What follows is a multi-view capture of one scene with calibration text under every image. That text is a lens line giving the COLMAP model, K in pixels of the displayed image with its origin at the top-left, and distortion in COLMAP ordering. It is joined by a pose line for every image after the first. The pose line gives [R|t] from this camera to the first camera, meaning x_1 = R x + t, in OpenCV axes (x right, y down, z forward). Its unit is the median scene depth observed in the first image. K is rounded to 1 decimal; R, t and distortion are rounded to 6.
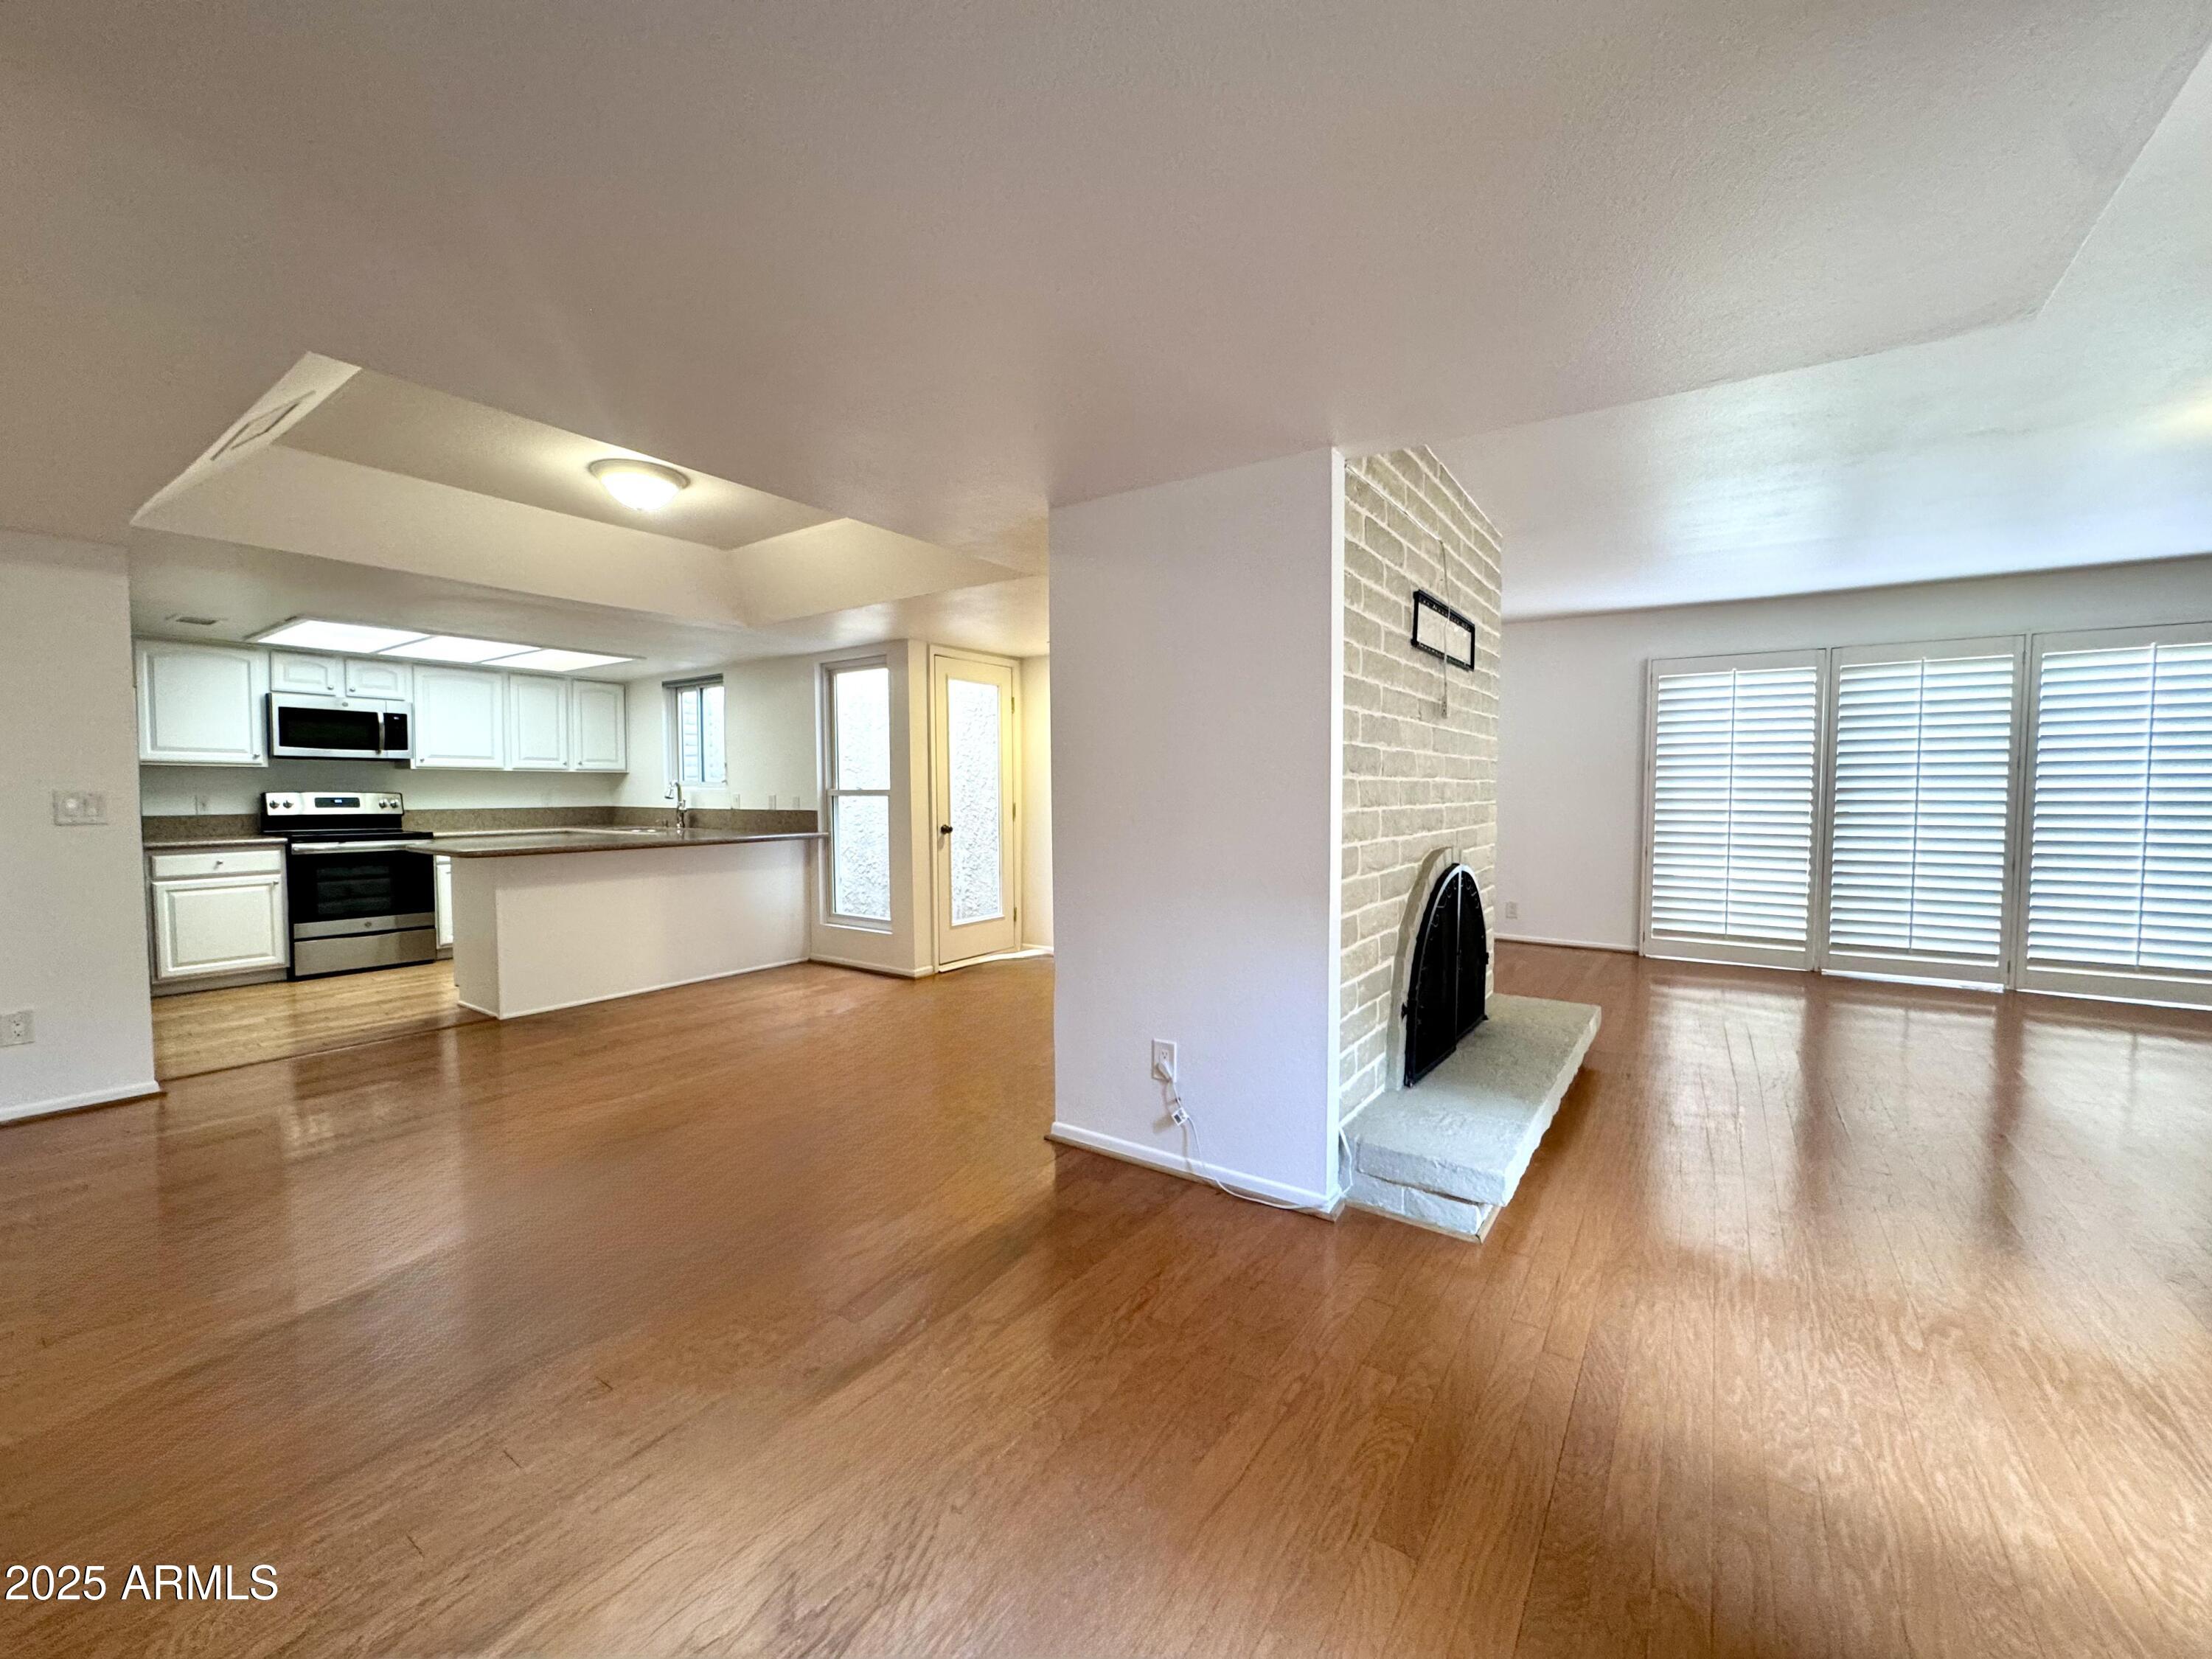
lens RADIAL K [[888.6, 0, 1106.0], [0, 888.6, 829.5], [0, 0, 1]] dist [-0.001903, -0.000304]
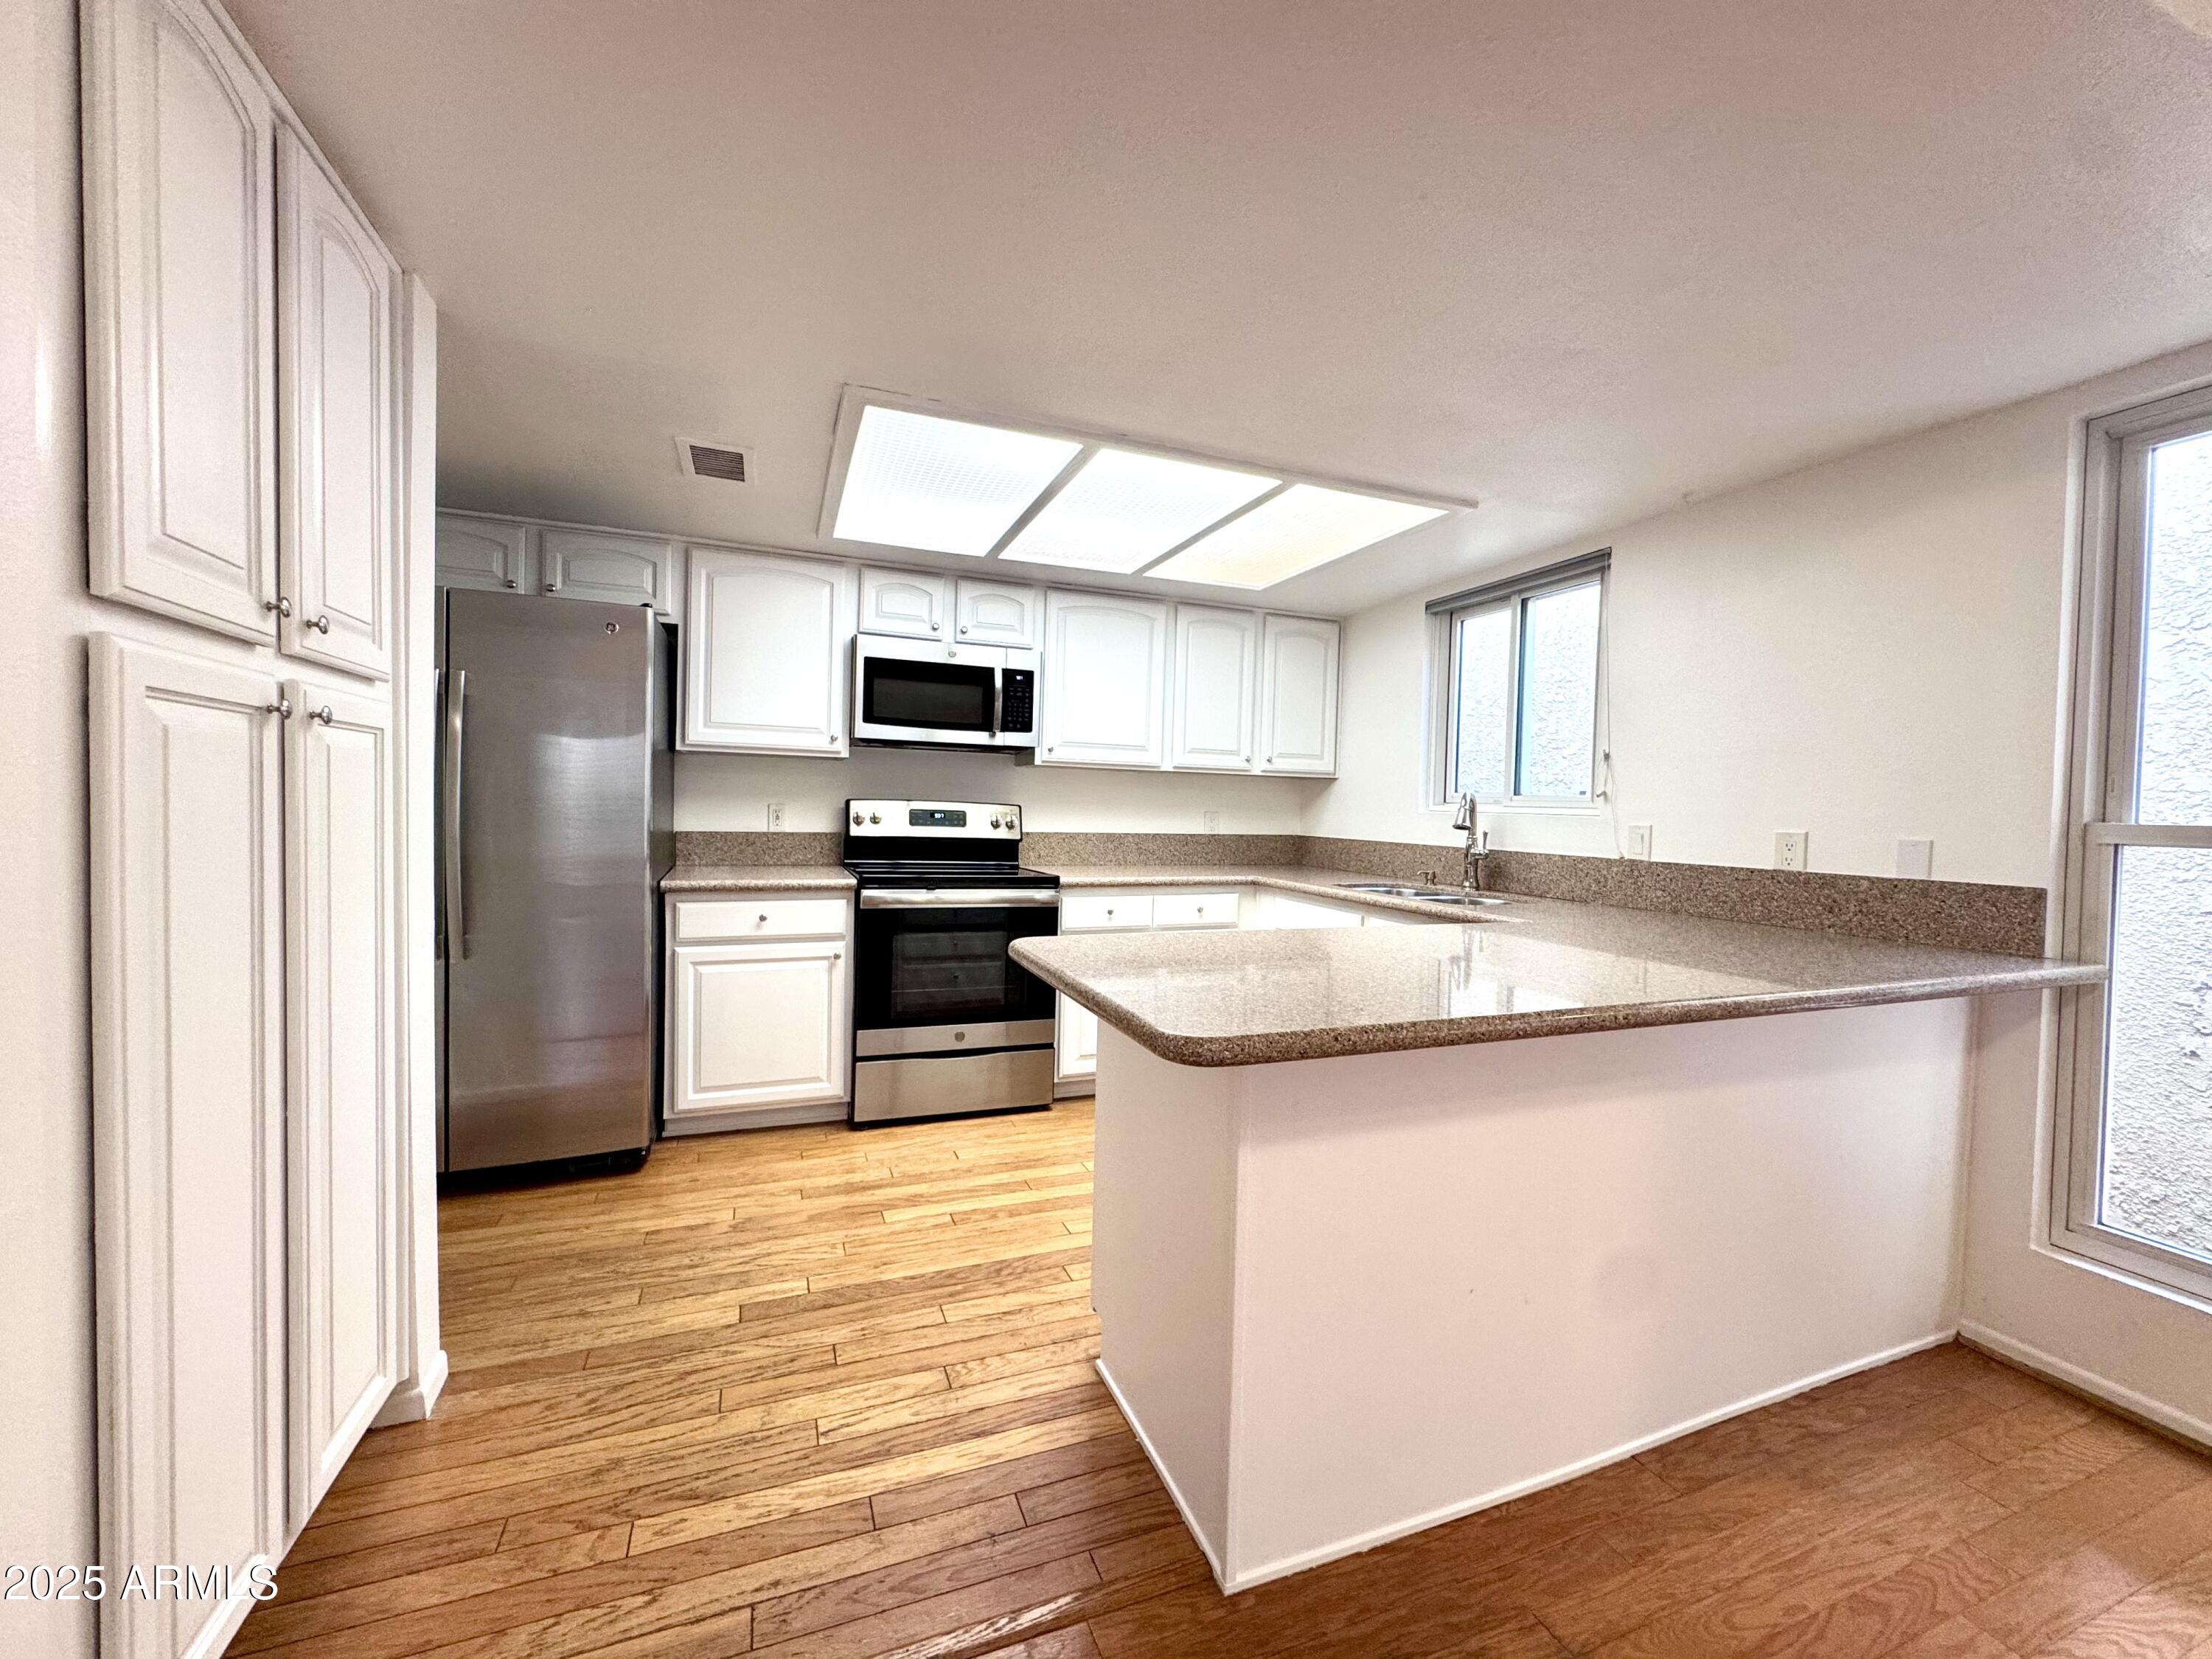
lens RADIAL K [[885.5, 0, 1105.5], [0, 885.5, 827.3], [0, 0, 1]] dist [-0.001259, -0.000119]
pose [[0.831023, 0.035799, -0.555086, -0.433958], [-0.050443, 0.998665, -0.011112, -0.023516], [0.553947, 0.037235, 0.831719, 0.561545]]
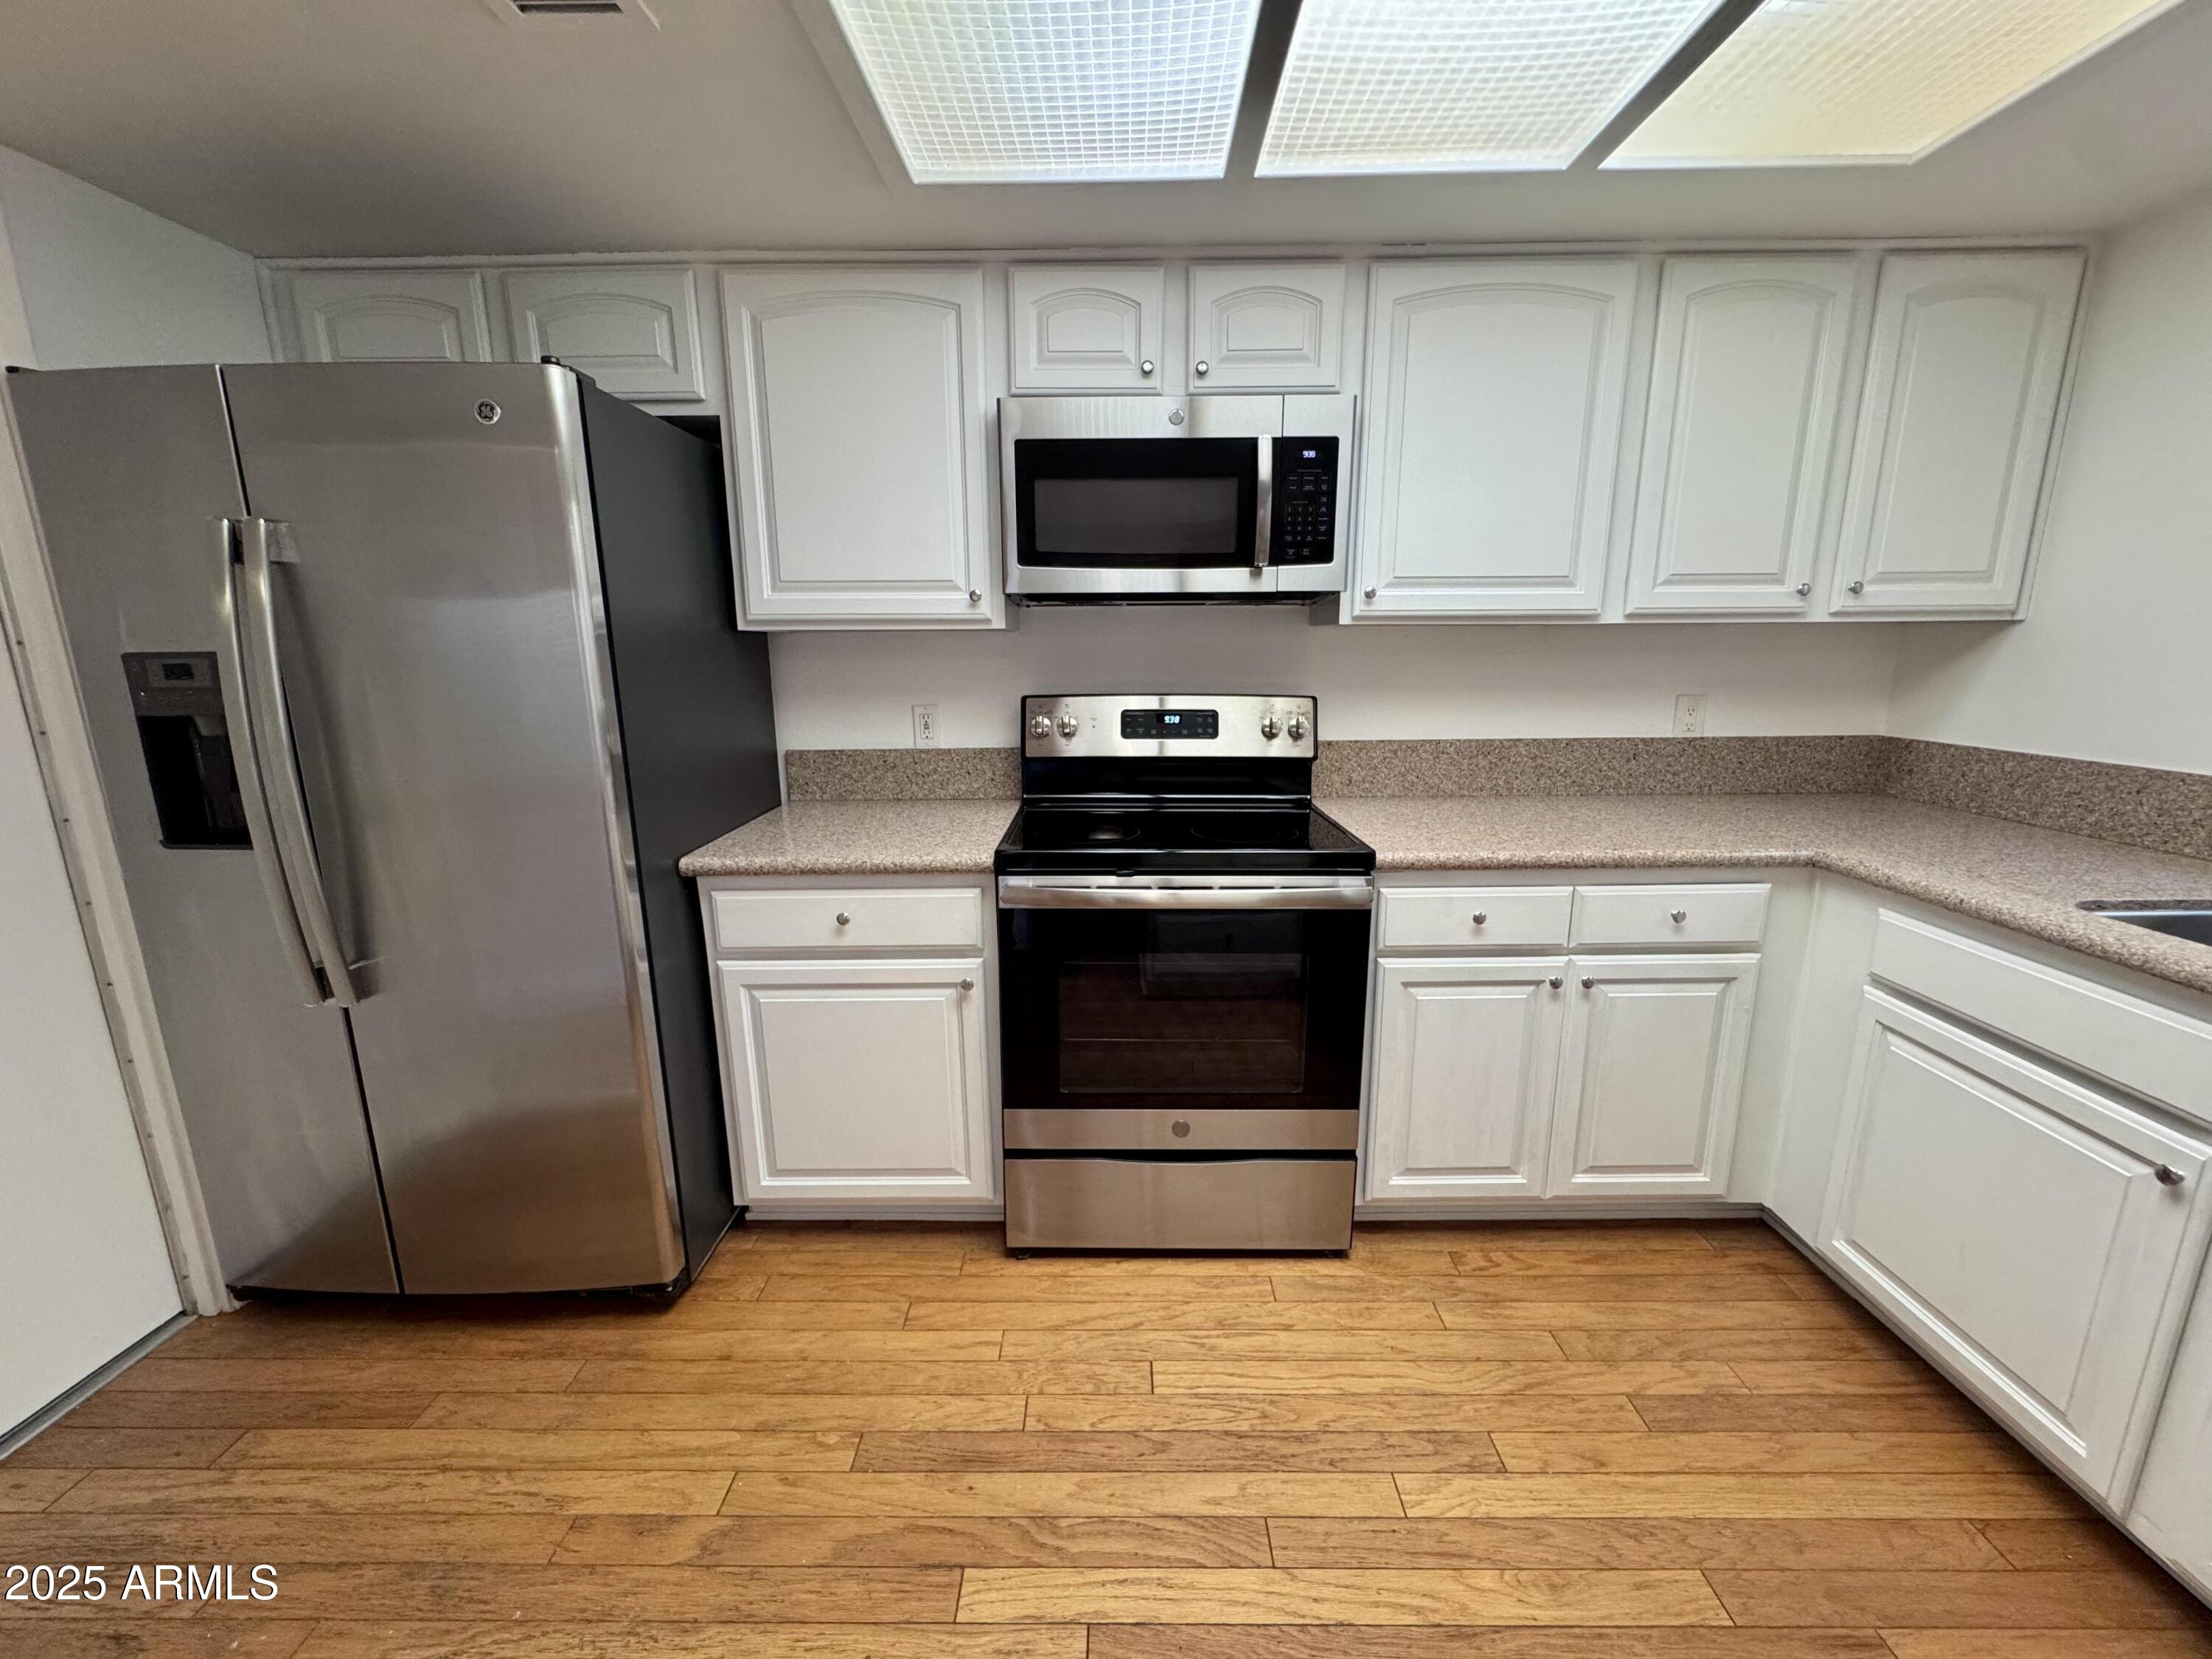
lens RADIAL K [[885.5, 0, 1105.5], [0, 885.5, 827.3], [0, 0, 1]] dist [-0.001259, -0.000119]
pose [[0.563431, 0.164019, -0.809718, -0.589044], [-0.027771, 0.983301, 0.179857, -0.054424], [0.825696, -0.078850, 0.558577, 0.784946]]
